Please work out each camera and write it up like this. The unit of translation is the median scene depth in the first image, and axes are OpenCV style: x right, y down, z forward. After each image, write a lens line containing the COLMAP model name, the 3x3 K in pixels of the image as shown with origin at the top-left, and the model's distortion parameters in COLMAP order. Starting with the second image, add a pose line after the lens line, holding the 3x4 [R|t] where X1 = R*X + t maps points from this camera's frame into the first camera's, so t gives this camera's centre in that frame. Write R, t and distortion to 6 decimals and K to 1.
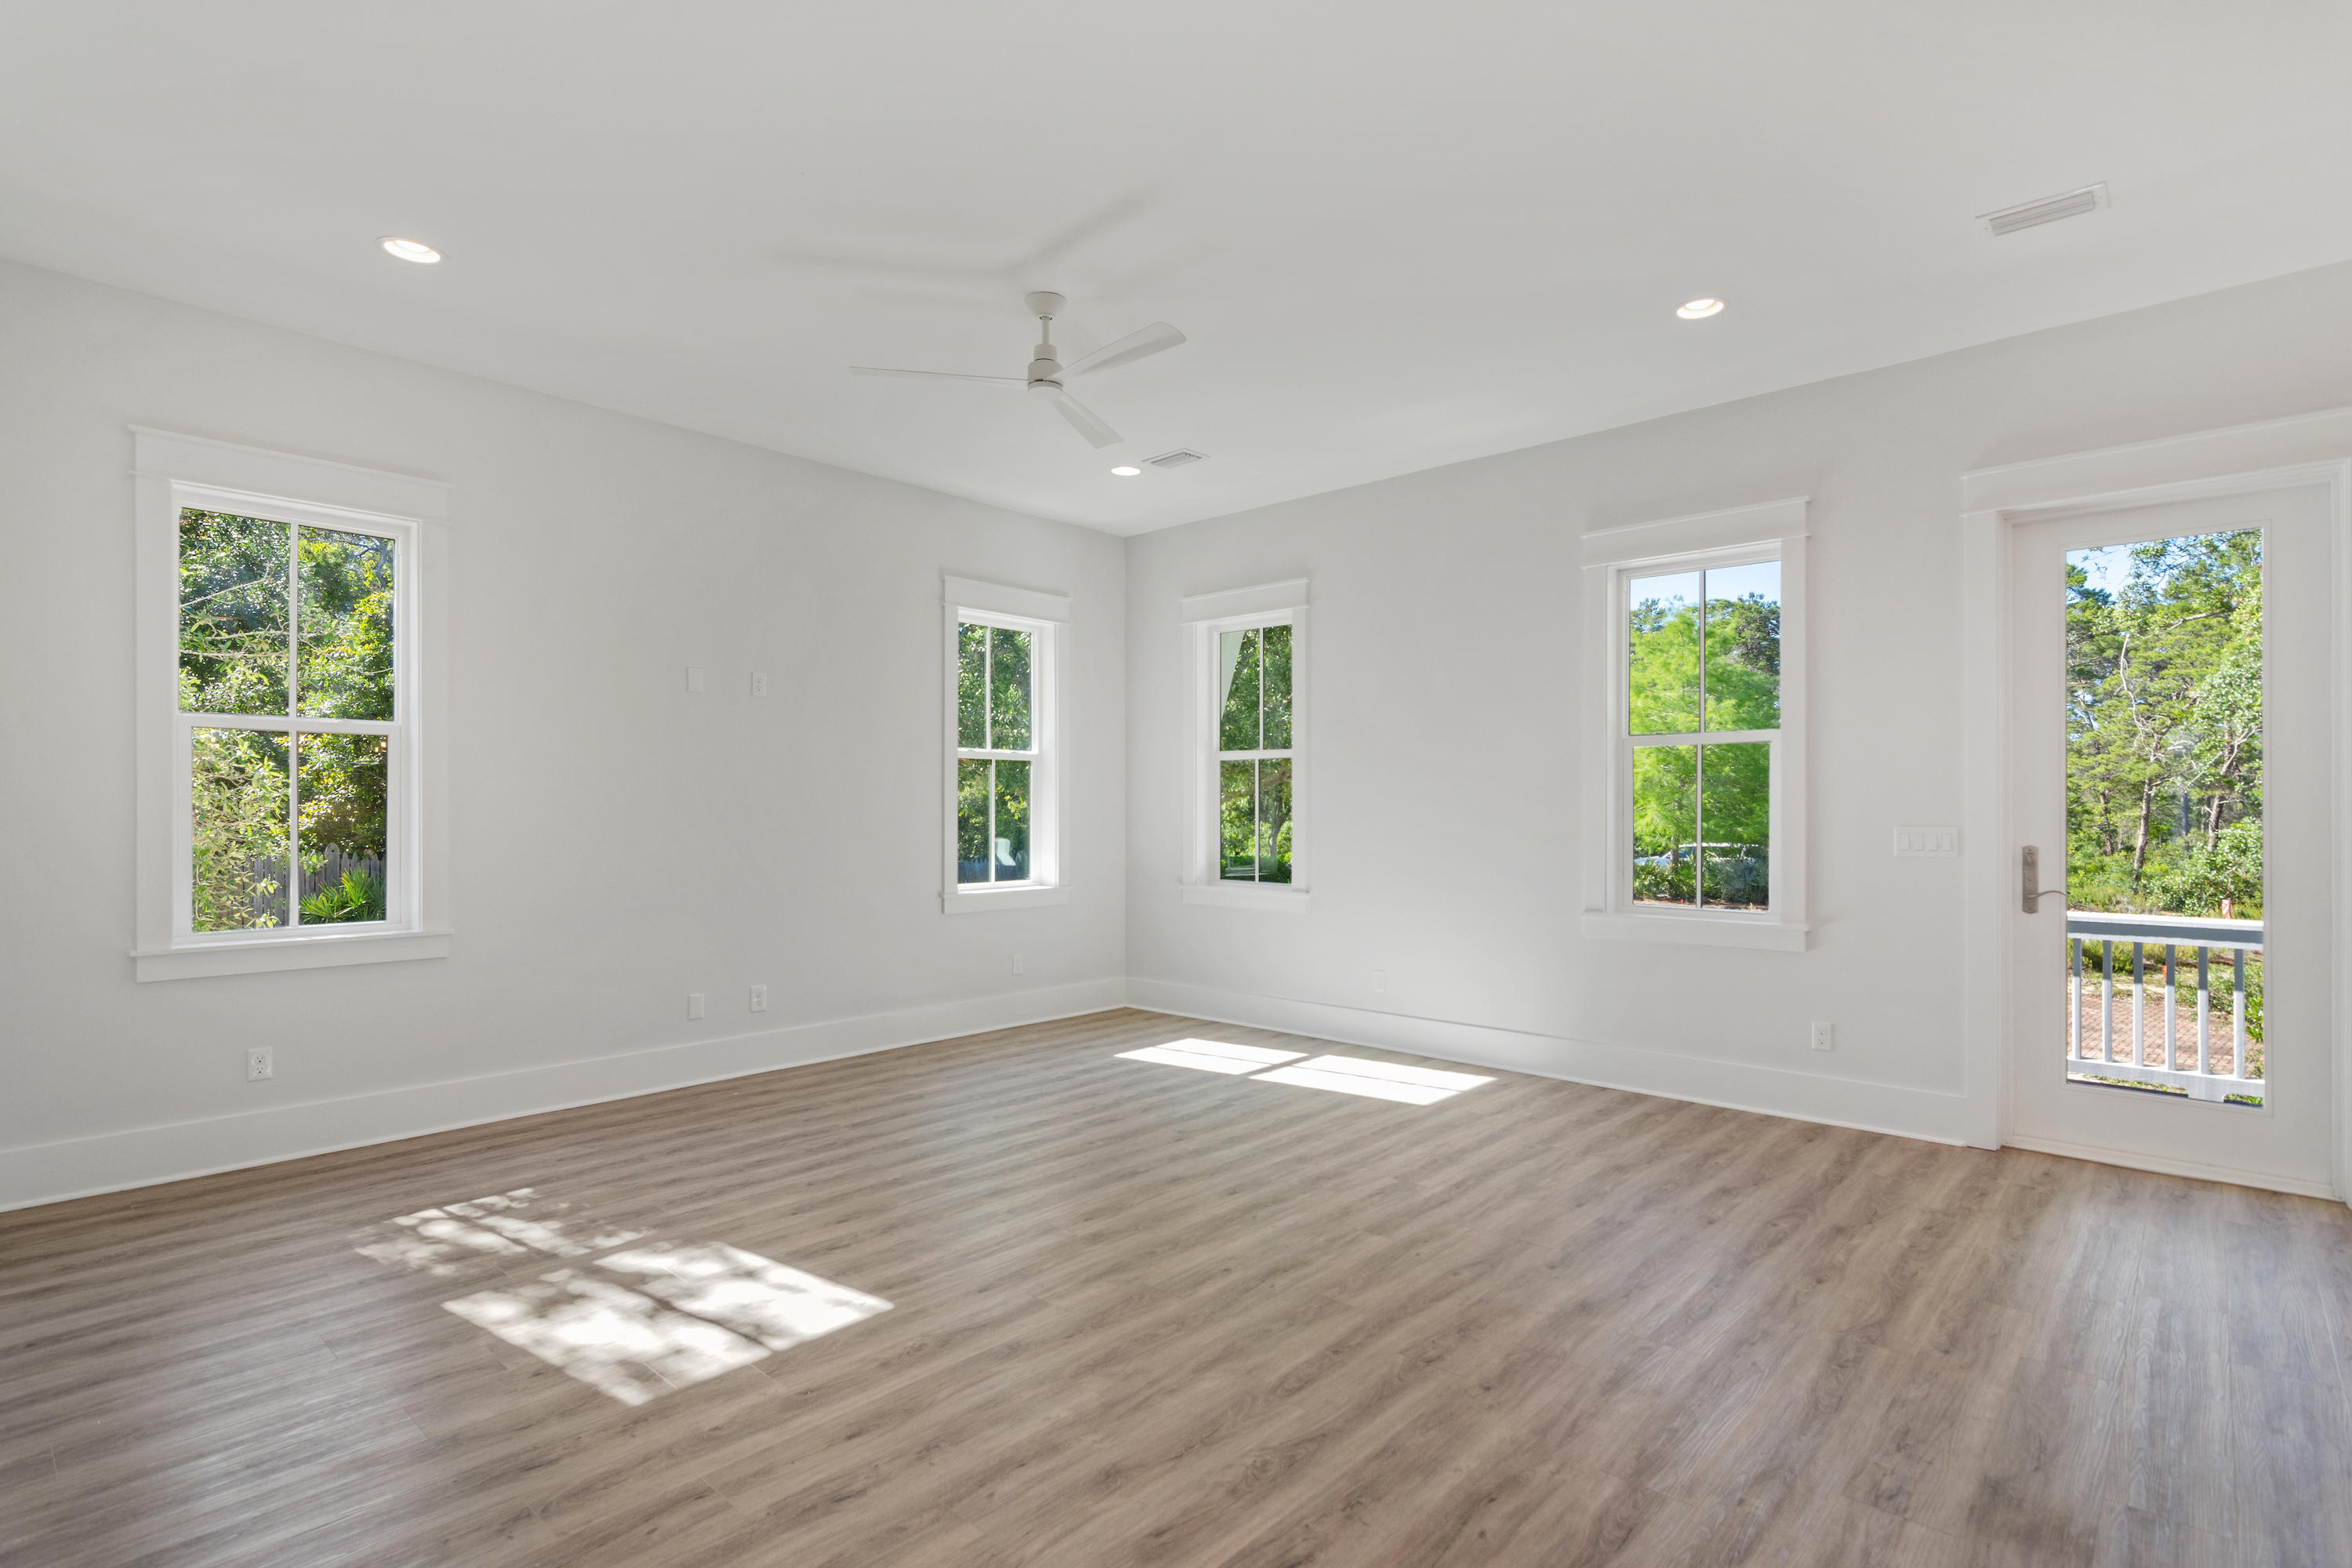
lens RADIAL K [[1136.6, 0, 1176.8], [0, 1136.6, 812.5], [0, 0, 1]] dist [-0.000836, 0.000045]
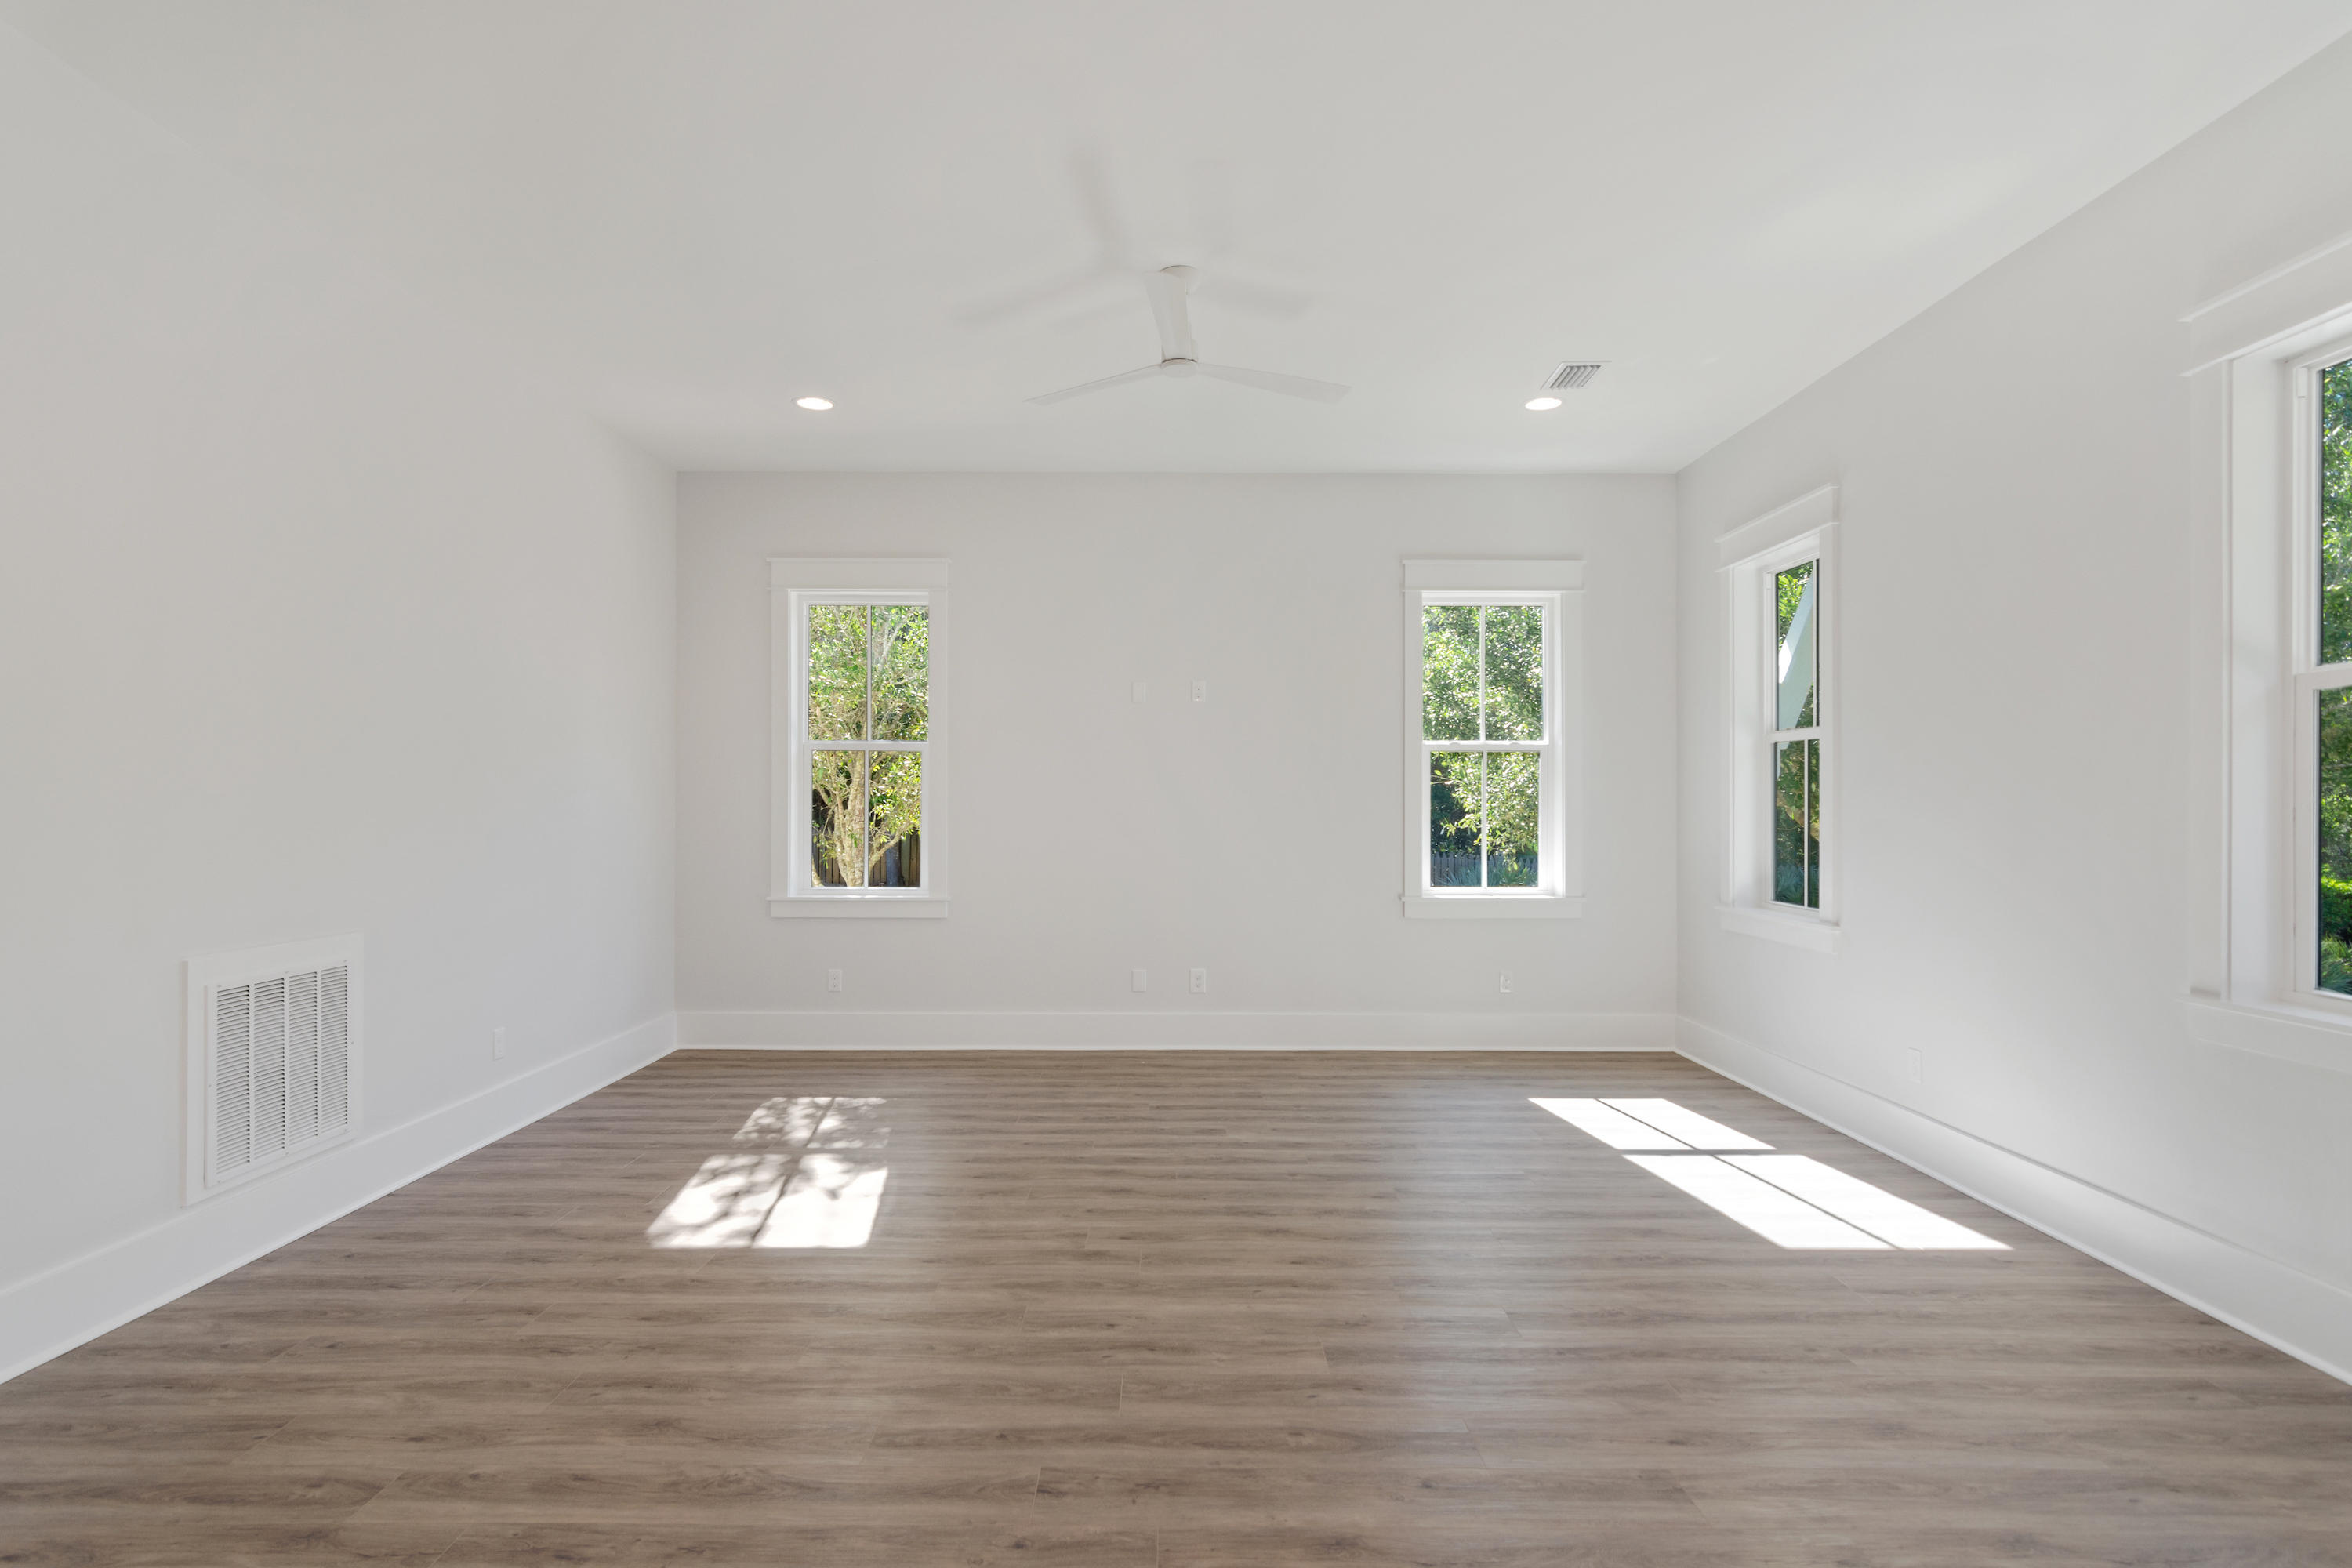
lens RADIAL K [[1142.4, 0, 1173.4], [0, 1142.4, 804.7], [0, 0, 1]] dist [-0.000788, 0.000336]
pose [[0.674113, 0.000985, -0.738628, 0.531757], [-0.004520, 0.999986, -0.002791, -0.001707], [0.738615, 0.005220, 0.674108, 0.312042]]
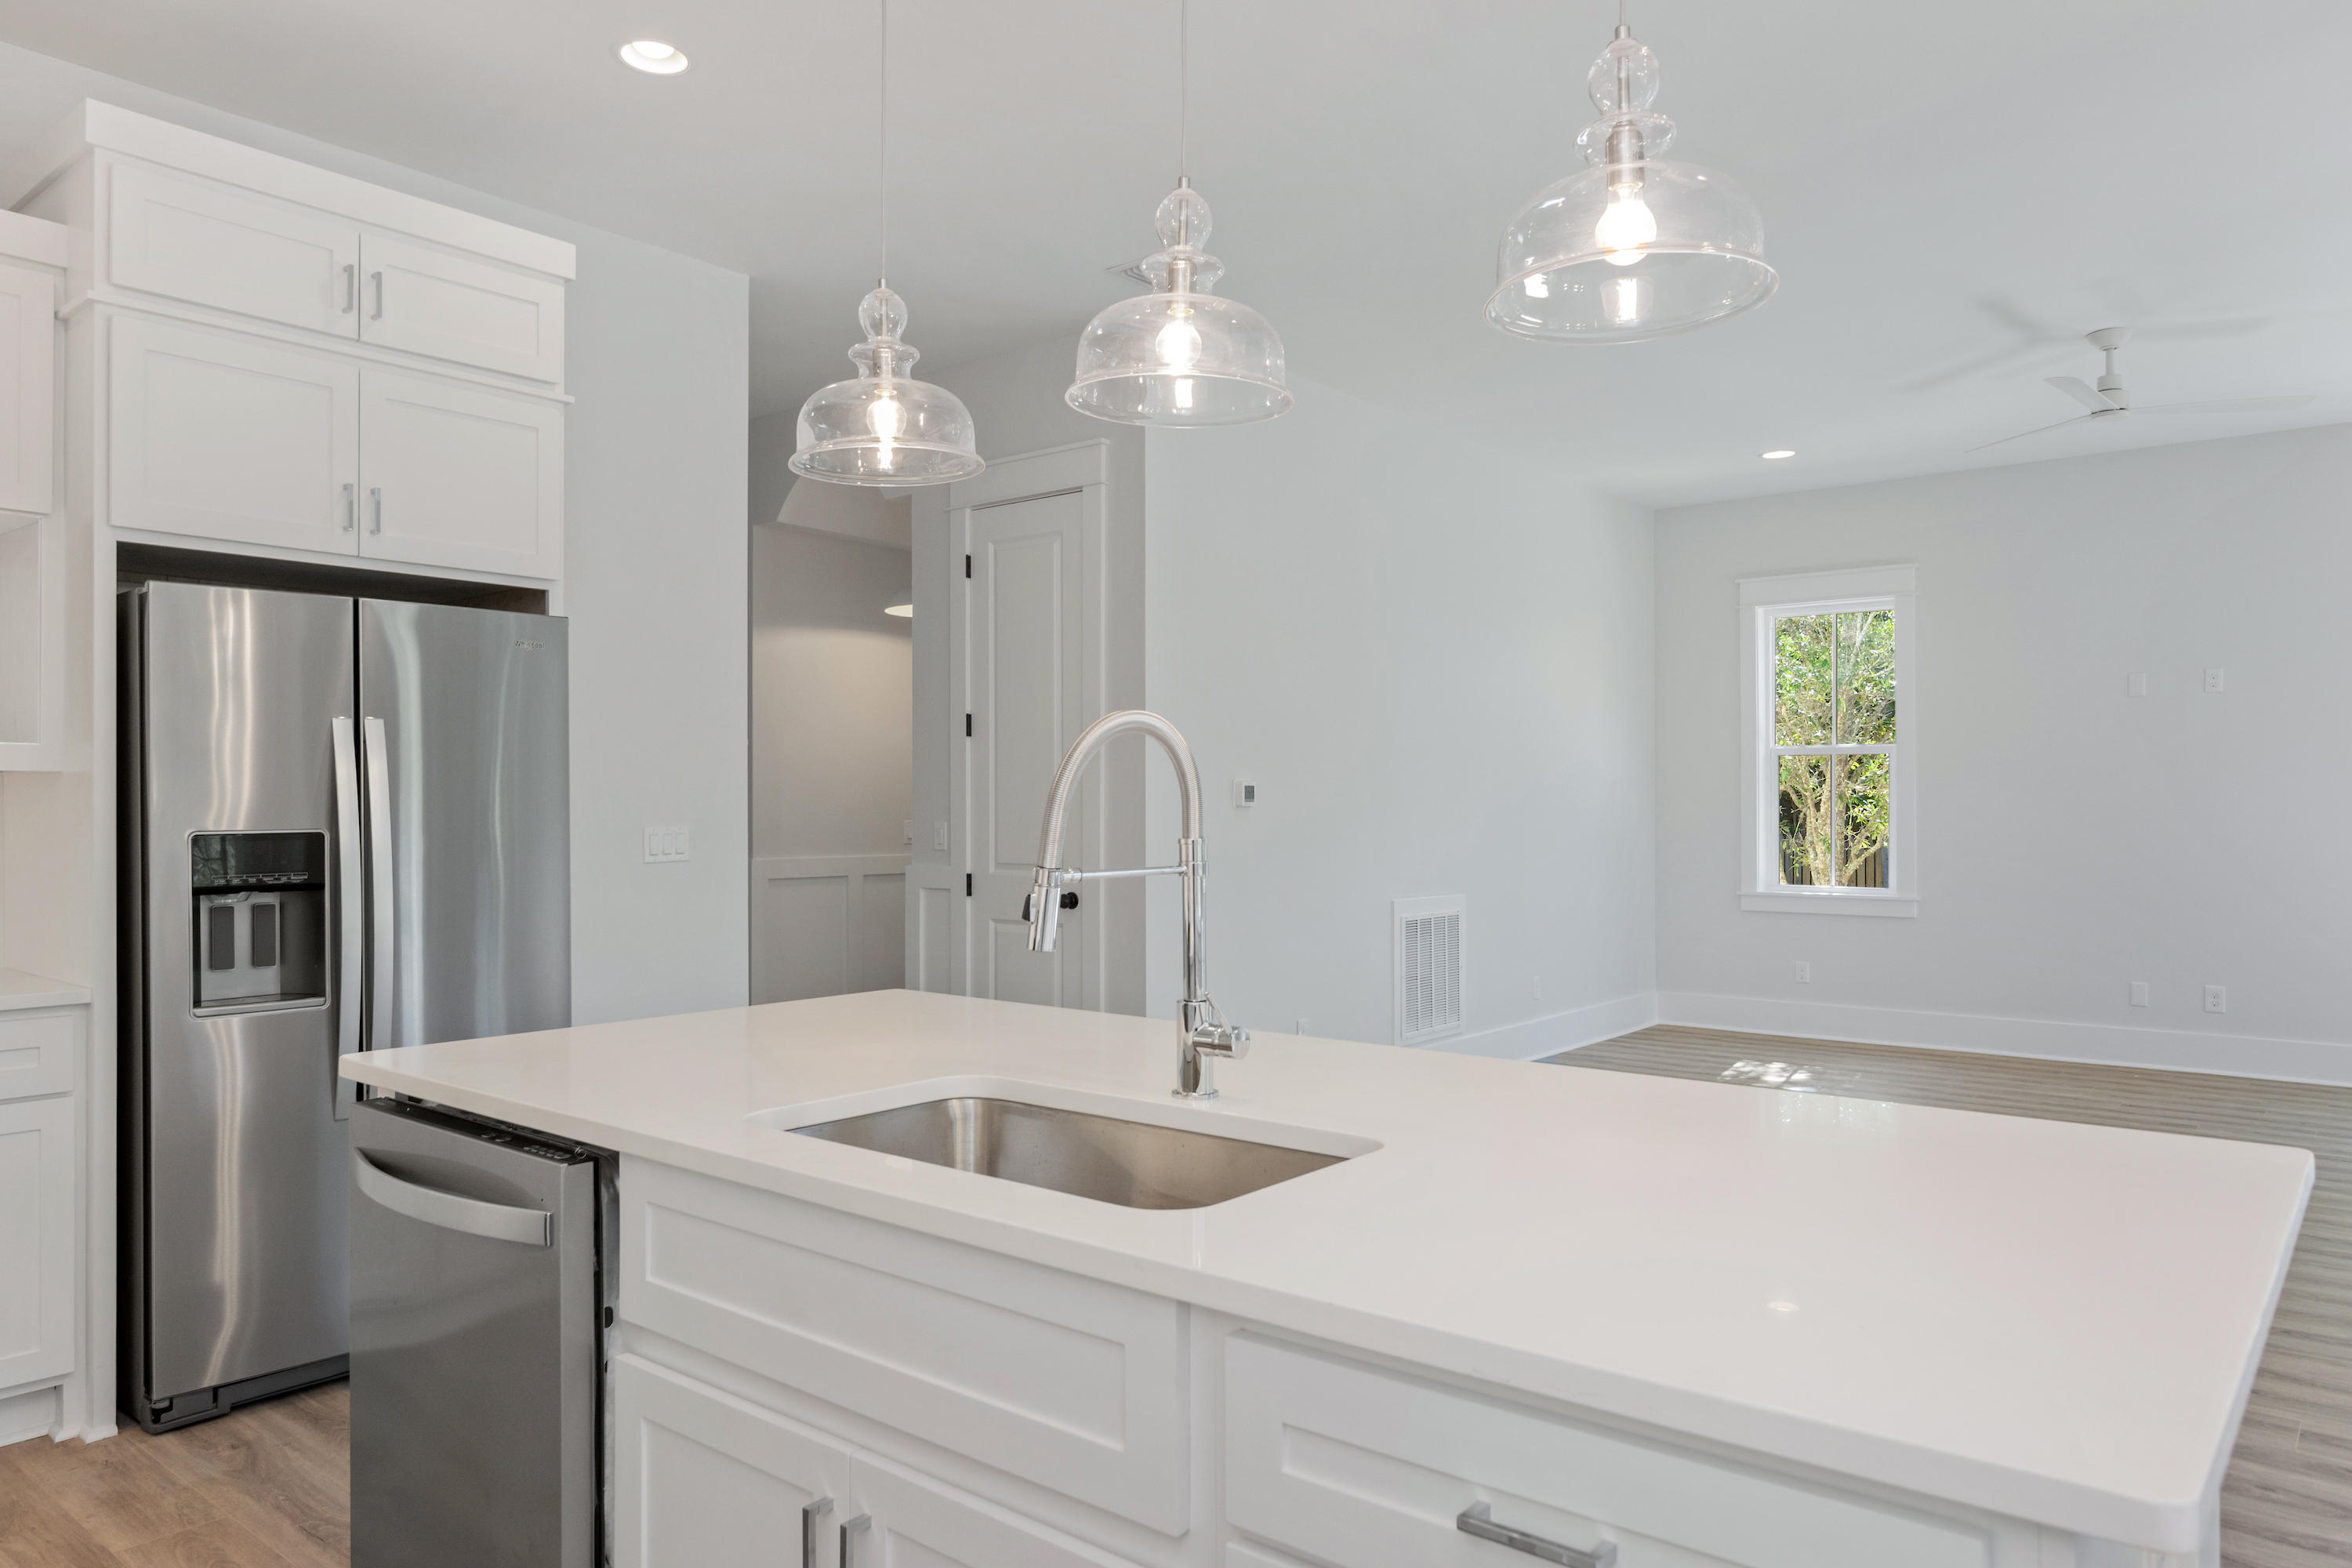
lens RADIAL K [[1517.1, 0, 1177.9], [0, 1517.1, 795.2], [0, 0, 1]] dist [-0.006145, 0.000397]
pose [[0.053164, -0.008605, -0.998549, 1.128541], [-0.003474, 0.999955, -0.008802, 0.002122], [0.998580, 0.003937, 0.053132, 0.041694]]
